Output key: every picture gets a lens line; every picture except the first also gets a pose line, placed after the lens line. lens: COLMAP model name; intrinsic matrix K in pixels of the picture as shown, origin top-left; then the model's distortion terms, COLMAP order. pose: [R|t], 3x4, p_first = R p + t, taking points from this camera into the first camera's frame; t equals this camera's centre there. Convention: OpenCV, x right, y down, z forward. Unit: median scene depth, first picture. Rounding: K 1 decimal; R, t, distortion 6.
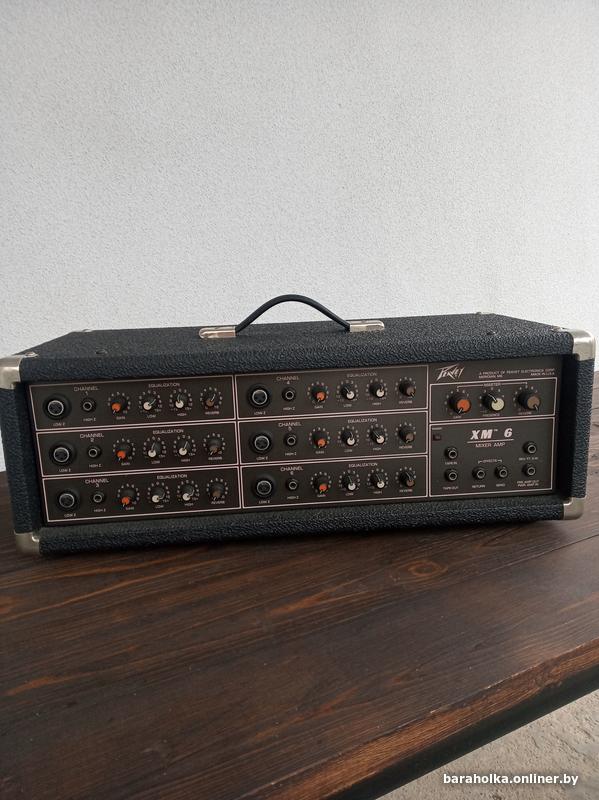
lens RADIAL K [[583.5, 0, 301.8], [0, 583.5, 403.0], [0, 0, 1]] dist [0.010776, -0.028115]
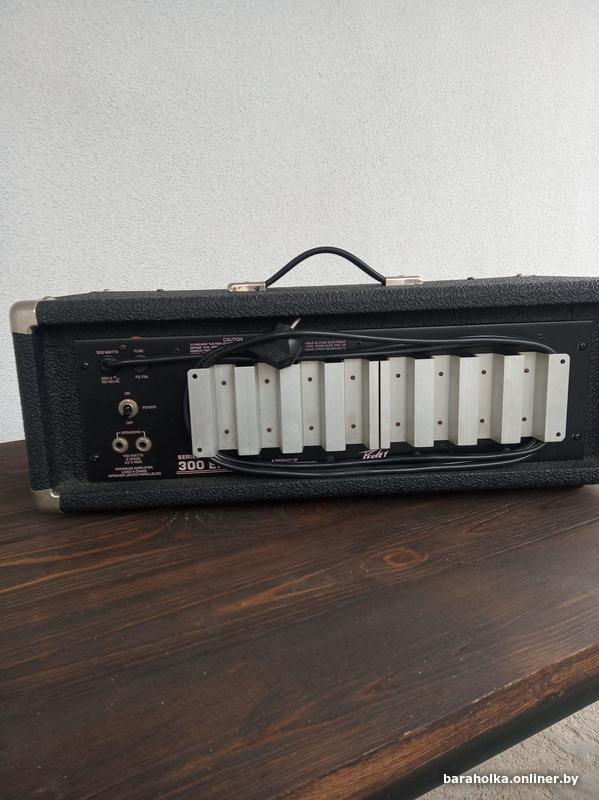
lens RADIAL K [[583.5, 0, 301.5], [0, 583.5, 400.8], [0, 0, 1]] dist [0.010776, -0.028115]
pose [[0.999699, 0.002631, 0.024392, 0.018611], [-0.002797, 0.999973, 0.006766, 0.021501], [-0.024374, -0.006832, 0.999680, 0.065765]]
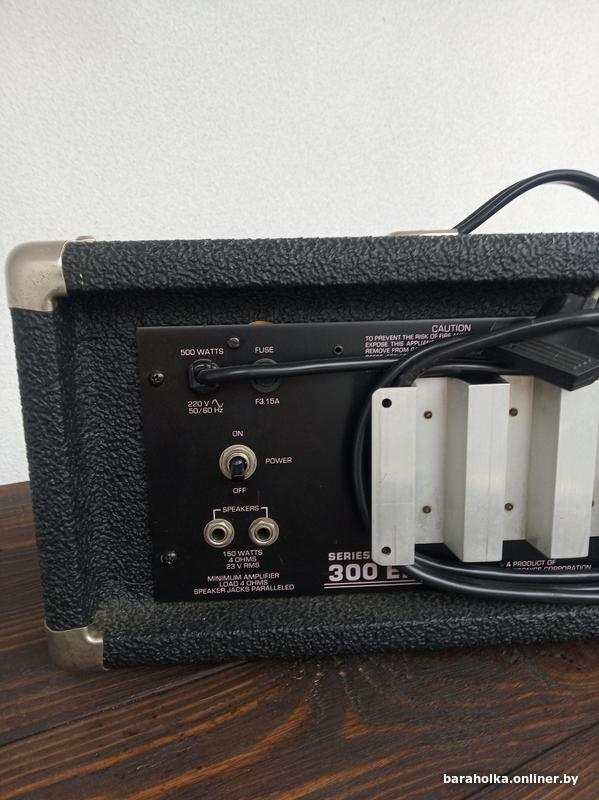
lens RADIAL K [[583.5, 0, 297.6], [0, 583.5, 403.2], [0, 0, 1]] dist [0.010776, -0.028115]
pose [[0.999407, 0.013220, 0.031786, -0.097582], [-0.013421, 0.999891, 0.006095, 0.004408], [-0.031702, -0.006518, 0.999476, 0.309994]]
